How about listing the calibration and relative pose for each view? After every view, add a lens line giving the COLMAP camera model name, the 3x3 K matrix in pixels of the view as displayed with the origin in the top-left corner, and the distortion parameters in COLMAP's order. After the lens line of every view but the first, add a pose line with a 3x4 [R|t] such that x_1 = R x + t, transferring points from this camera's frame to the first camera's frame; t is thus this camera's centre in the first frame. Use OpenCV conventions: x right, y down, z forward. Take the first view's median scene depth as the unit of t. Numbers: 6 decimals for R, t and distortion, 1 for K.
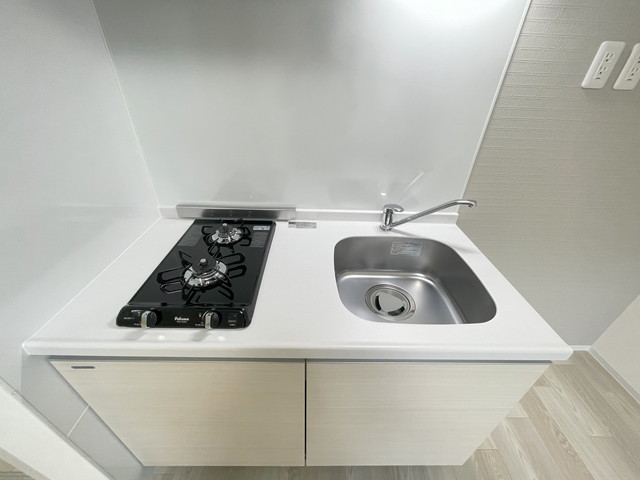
lens RADIAL K [[259.3, 0, 320.2], [0, 259.3, 236.6], [0, 0, 1]] dist [-0.000102, -0.001242]
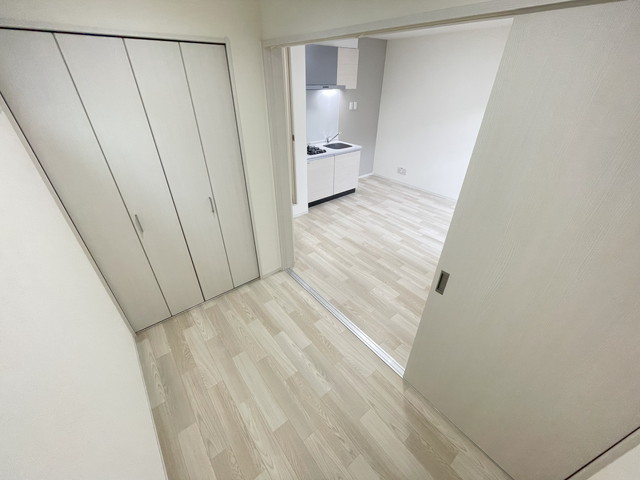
lens RADIAL K [[259.3, 0, 319.7], [0, 259.3, 238.6], [0, 0, 1]] dist [-0.000102, -0.001242]
pose [[0.793283, -0.348184, 0.499471, -3.093235], [0.345506, 0.932902, 0.101583, 1.164348], [-0.501327, 0.091986, 0.860355, -3.059648]]
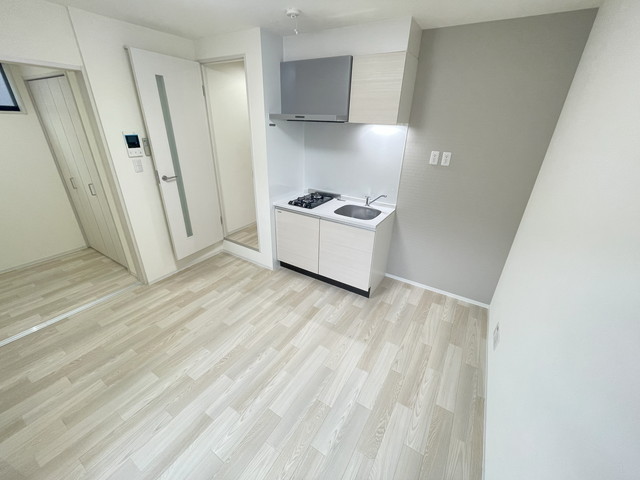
lens RADIAL K [[259.3, 0, 319.5], [0, 259.3, 238.4], [0, 0, 1]] dist [-0.000102, -0.001242]
pose [[0.836809, 0.212738, -0.504473, 1.542858], [-0.287561, 0.954874, -0.074326, 0.780667], [0.465896, 0.207263, 0.860223, -1.866148]]
